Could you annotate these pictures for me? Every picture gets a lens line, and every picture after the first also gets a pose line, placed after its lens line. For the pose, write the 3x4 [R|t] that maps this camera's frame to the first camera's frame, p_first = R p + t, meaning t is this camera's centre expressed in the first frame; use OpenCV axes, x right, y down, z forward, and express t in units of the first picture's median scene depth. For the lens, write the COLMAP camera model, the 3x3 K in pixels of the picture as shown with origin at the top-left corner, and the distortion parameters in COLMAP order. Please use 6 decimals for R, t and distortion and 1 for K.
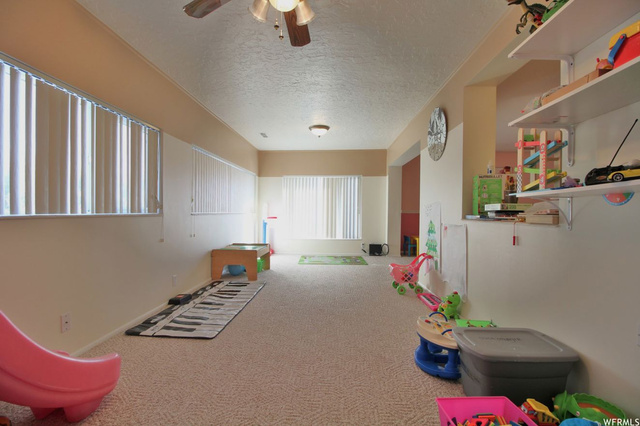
lens RADIAL K [[296.3, 0, 318.4], [0, 296.3, 213.8], [0, 0, 1]] dist [-0.020284, -0.002668]
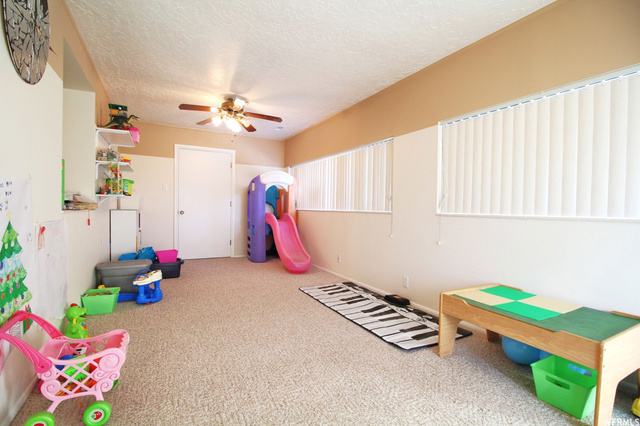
lens RADIAL K [[296.3, 0, 315.5], [0, 296.3, 215.6], [0, 0, 1]] dist [-0.020284, -0.002668]
pose [[-0.863048, -0.009826, -0.505026, 0.293529], [-0.024003, 0.999479, 0.021573, -0.000523], [0.504551, 0.030741, -0.862835, 1.932675]]
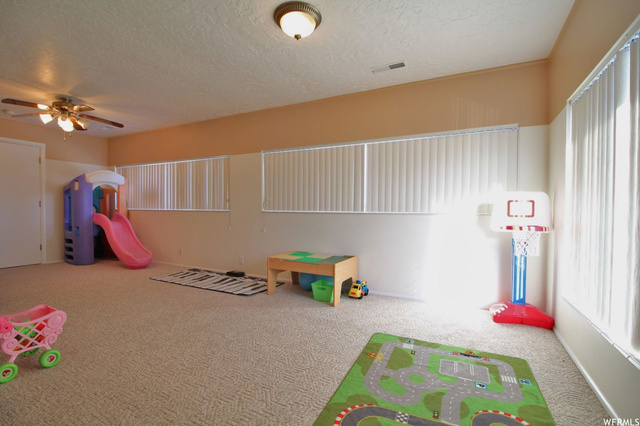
lens RADIAL K [[296.3, 0, 320.3], [0, 296.3, 215.5], [0, 0, 1]] dist [-0.020284, -0.002668]
pose [[-0.408899, 0.006339, -0.912558, 0.687356], [-0.013741, 0.999820, 0.013102, 0.002086], [0.912476, 0.017897, -0.408738, 2.165431]]
